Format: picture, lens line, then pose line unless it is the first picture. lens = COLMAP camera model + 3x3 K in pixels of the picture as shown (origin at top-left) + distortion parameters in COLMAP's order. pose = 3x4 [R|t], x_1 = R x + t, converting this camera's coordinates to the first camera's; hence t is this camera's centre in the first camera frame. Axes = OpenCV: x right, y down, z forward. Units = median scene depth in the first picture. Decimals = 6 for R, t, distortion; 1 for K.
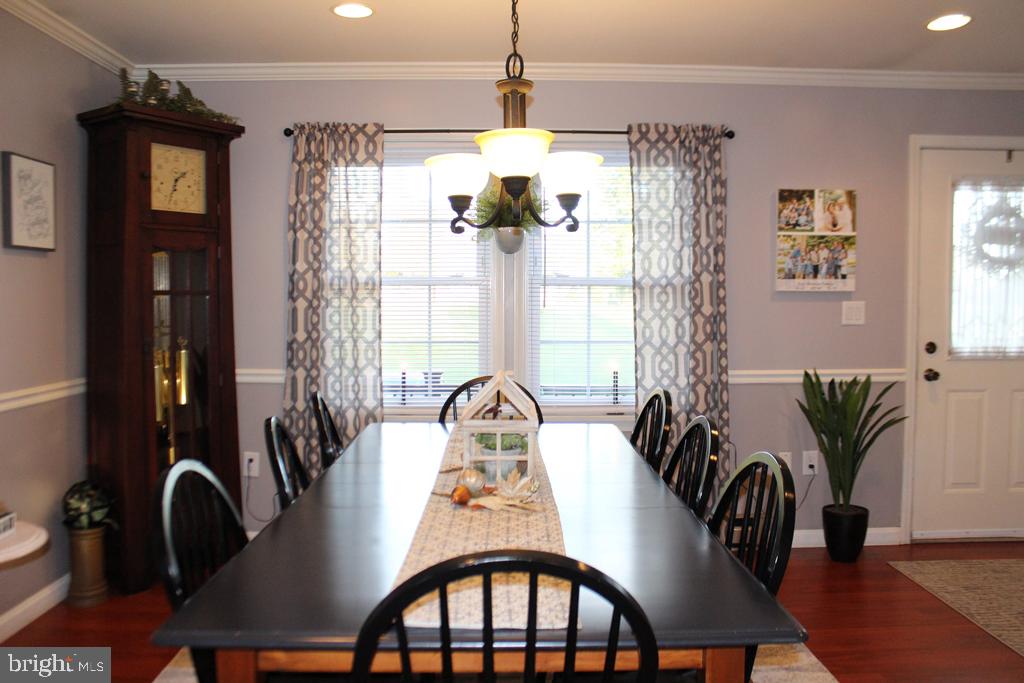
lens RADIAL K [[847.3, 0, 502.6], [0, 847.3, 339.7], [0, 0, 1]] dist [-0.155537, 0.133859]
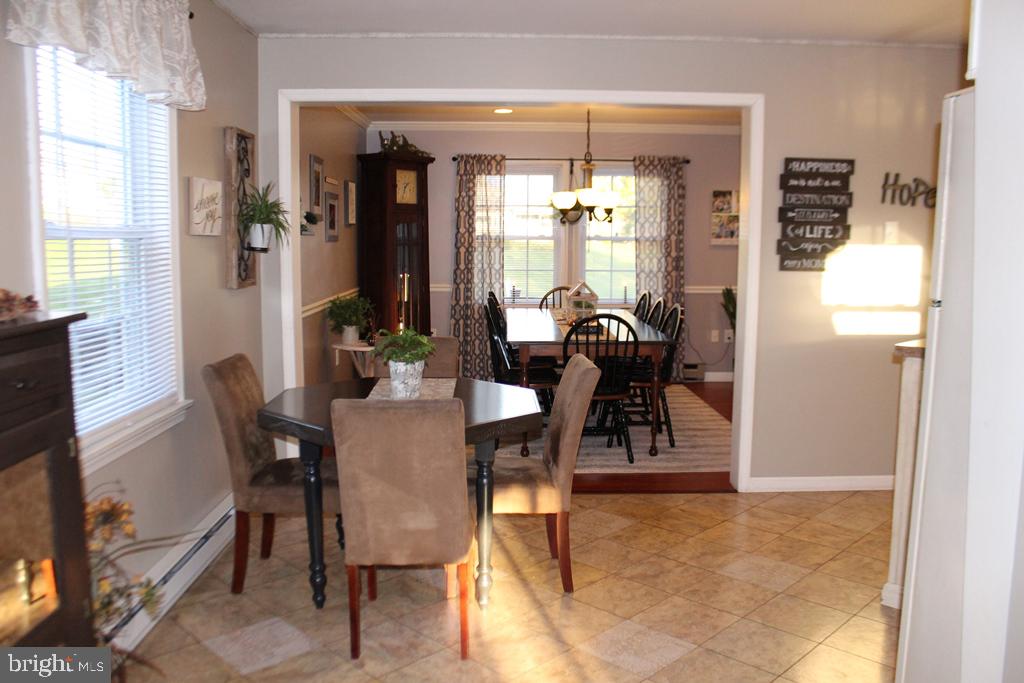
lens RADIAL K [[847.3, 0, 502.6], [0, 847.3, 339.7], [0, 0, 1]] dist [-0.155537, 0.133859]
pose [[0.999980, 0.004144, -0.004857, -0.136023], [-0.003783, 0.997398, 0.071992, 0.022176], [0.005143, -0.071972, 0.997393, -0.923985]]
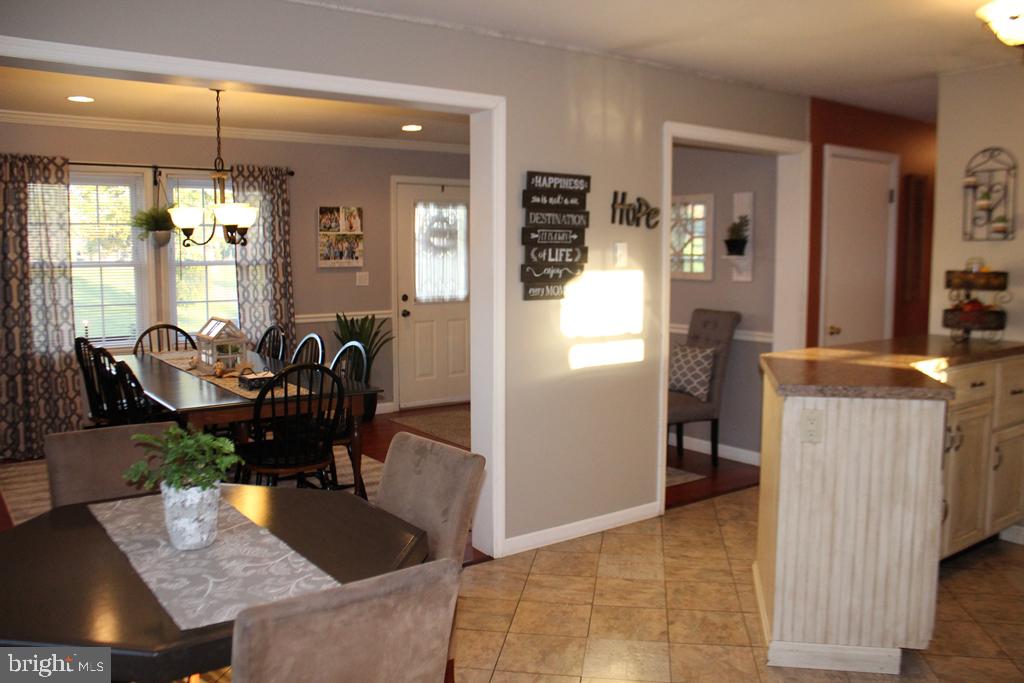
lens RADIAL K [[847.3, 0, 502.6], [0, 847.3, 339.7], [0, 0, 1]] dist [-0.155537, 0.133859]
pose [[0.818207, -0.059192, 0.571868, -0.352838], [0.029463, 0.997696, 0.061113, -0.004988], [-0.574168, -0.033154, 0.818066, -0.613949]]
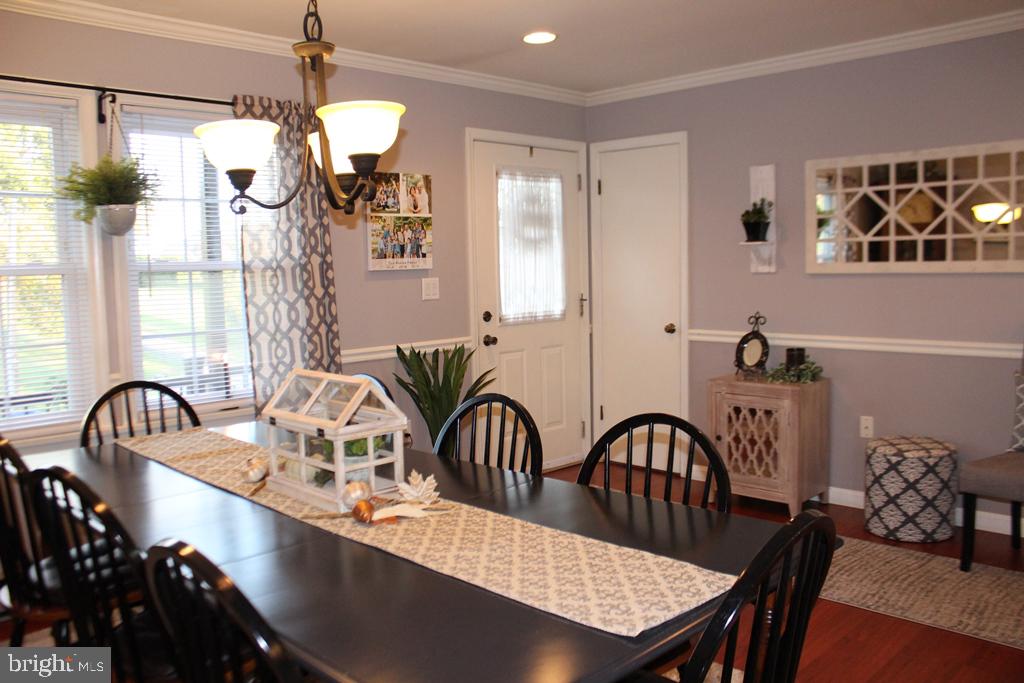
lens RADIAL K [[847.3, 0, 502.6], [0, 847.3, 339.7], [0, 0, 1]] dist [-0.155537, 0.133859]
pose [[0.723891, -0.077618, 0.685534, -0.277833], [0.058322, 0.996979, 0.051295, -0.017447], [-0.687445, 0.002849, 0.726231, 0.133746]]
